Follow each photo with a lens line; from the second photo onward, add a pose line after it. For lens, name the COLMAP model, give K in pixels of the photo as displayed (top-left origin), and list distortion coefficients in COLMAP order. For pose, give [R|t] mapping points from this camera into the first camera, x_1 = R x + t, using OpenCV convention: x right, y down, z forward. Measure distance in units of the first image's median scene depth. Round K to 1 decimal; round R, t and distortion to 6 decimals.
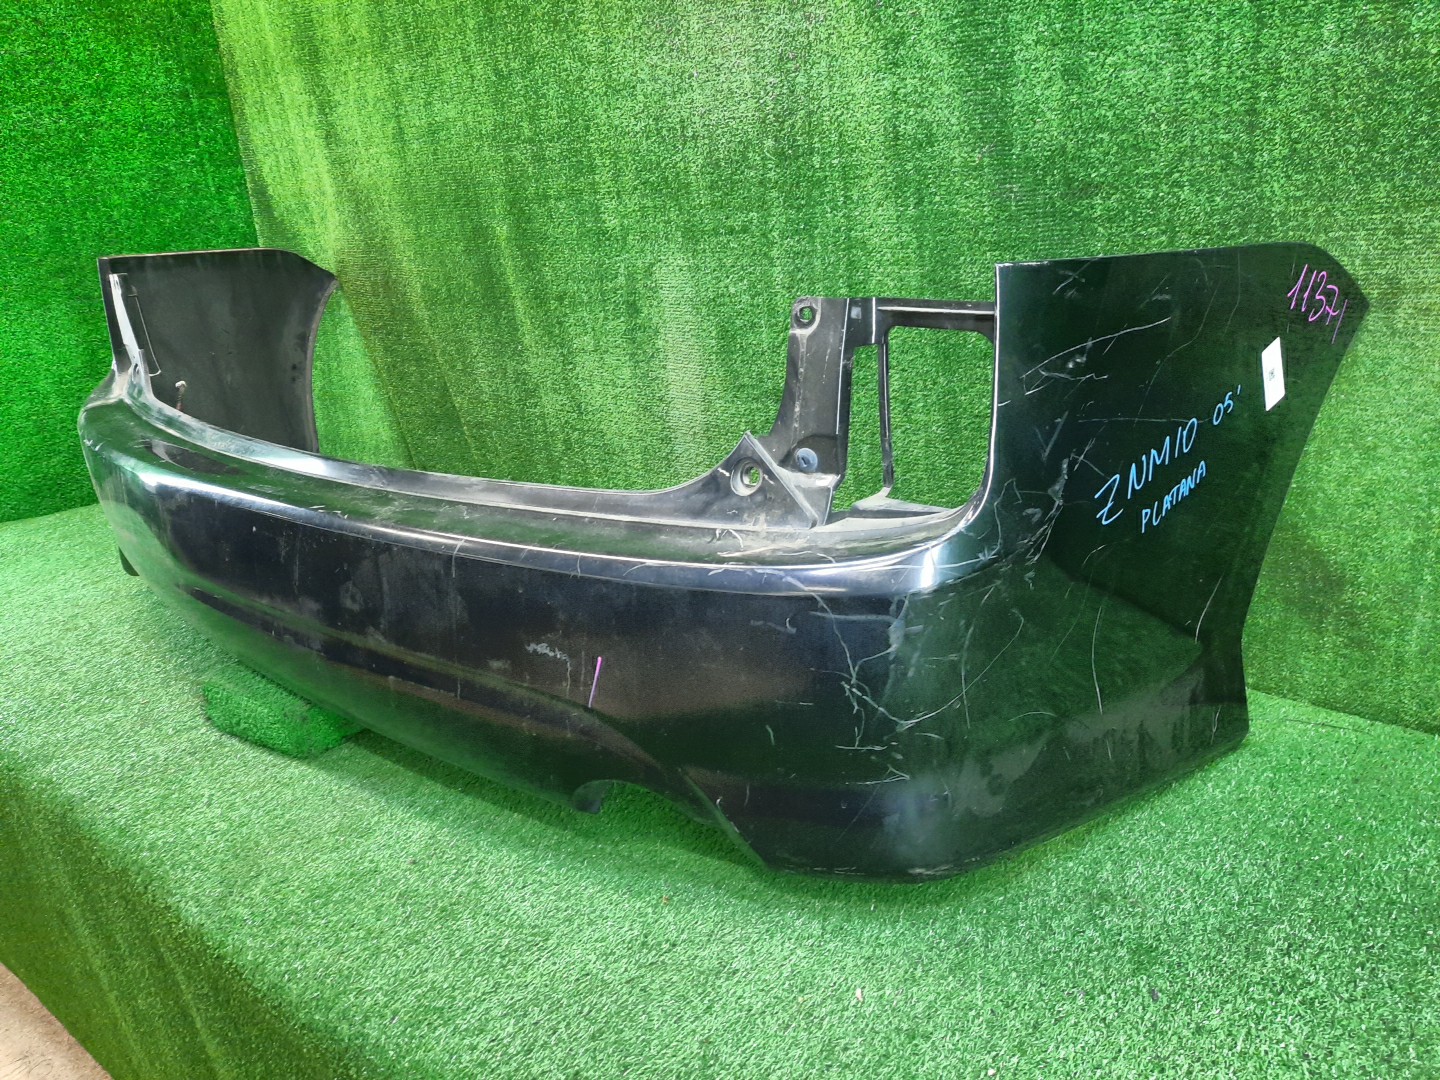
lens RADIAL K [[1068.9, 0, 720.0], [0, 1068.9, 540.0], [0, 0, 1]] dist [0.043036, -0.061843]
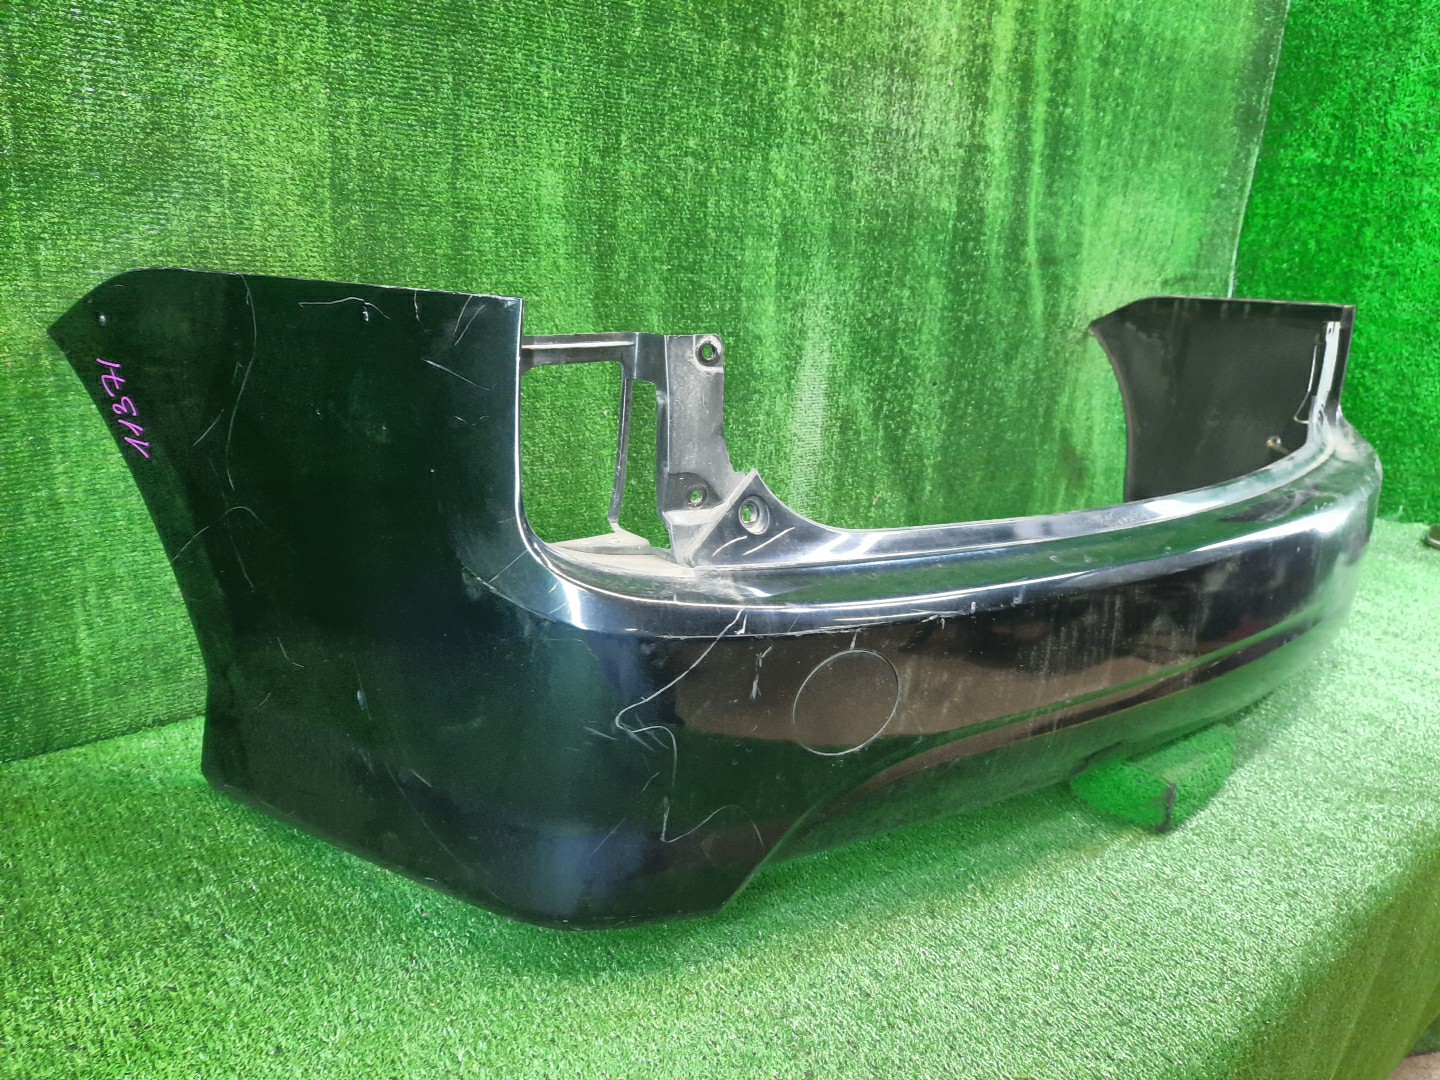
lens RADIAL K [[1068.9, 0, 720.0], [0, 1068.9, 540.0], [0, 0, 1]] dist [0.043036, -0.061843]
pose [[0.145649, -0.220039, 0.964557, -1.310151], [0.240034, 0.953682, 0.181312, -0.299871], [-0.959776, 0.205118, 0.191720, 1.126522]]
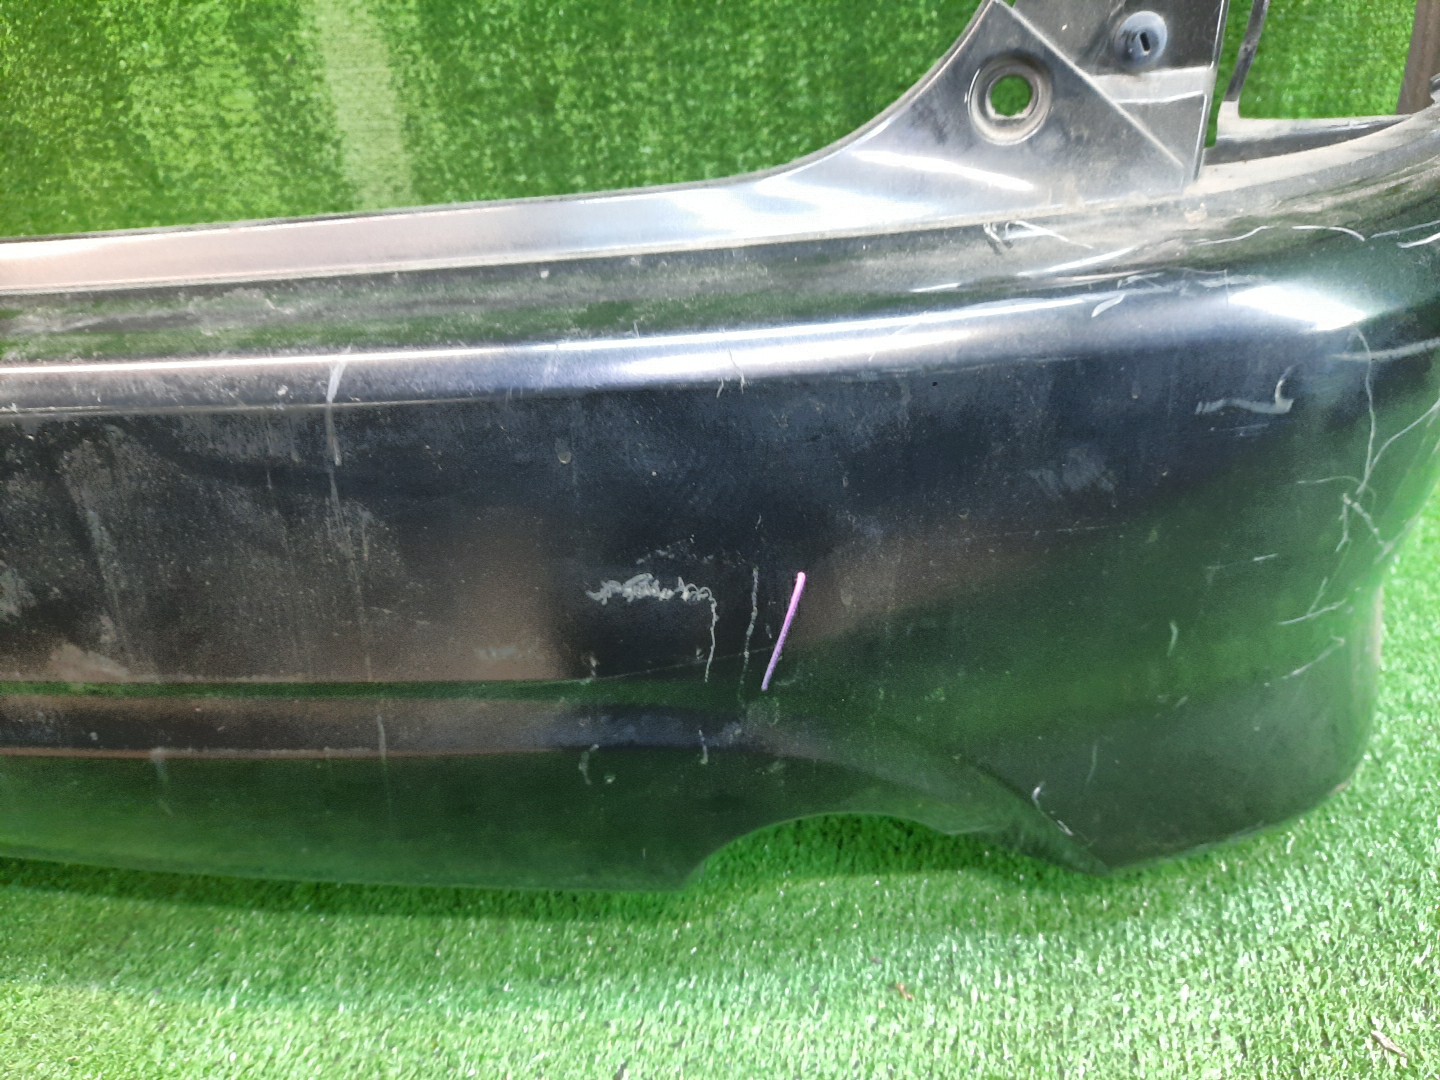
lens RADIAL K [[1068.9, 0, 720.0], [0, 1068.9, 540.0], [0, 0, 1]] dist [0.043036, -0.061843]
pose [[0.876920, -0.239732, 0.416580, -0.208857], [0.169659, 0.965329, 0.198385, 0.005697], [-0.449696, -0.103291, 0.887189, 0.429906]]
